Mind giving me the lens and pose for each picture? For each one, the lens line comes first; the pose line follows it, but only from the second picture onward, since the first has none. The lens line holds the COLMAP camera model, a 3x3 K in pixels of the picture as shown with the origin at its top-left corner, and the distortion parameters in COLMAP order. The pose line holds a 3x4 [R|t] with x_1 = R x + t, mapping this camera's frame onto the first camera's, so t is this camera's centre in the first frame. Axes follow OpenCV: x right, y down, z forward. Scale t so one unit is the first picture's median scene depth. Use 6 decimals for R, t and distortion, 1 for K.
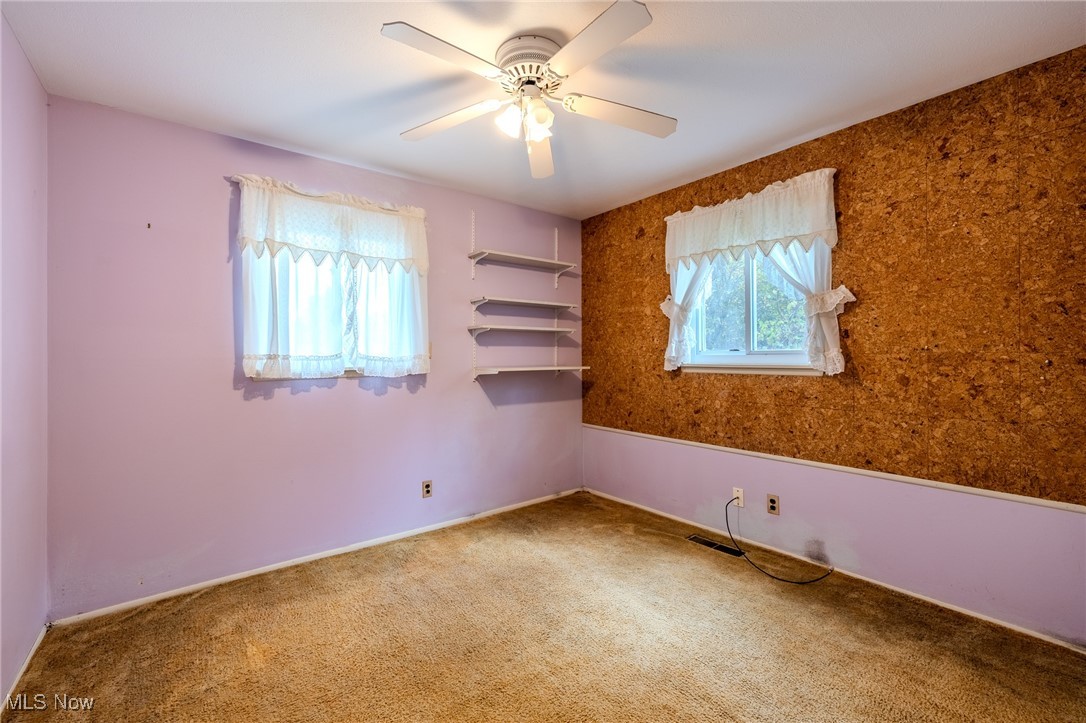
lens RADIAL K [[455.2, 0, 537.5], [0, 455.2, 359.4], [0, 0, 1]] dist [-0.004342, 0.000486]
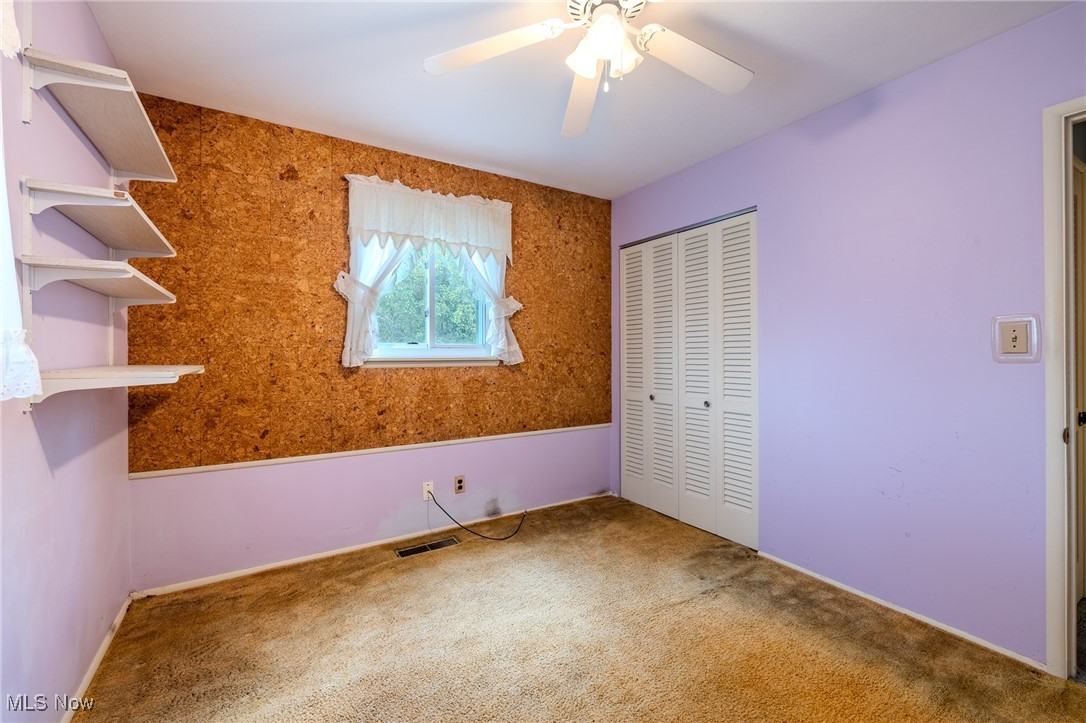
lens RADIAL K [[455.2, 0, 538.2], [0, 455.2, 355.3], [0, 0, 1]] dist [-0.004342, 0.000486]
pose [[0.098231, -0.001437, 0.995163, -0.537244], [0.005208, 0.999986, 0.000929, 0.006278], [-0.995150, 0.005091, 0.098237, 0.674793]]
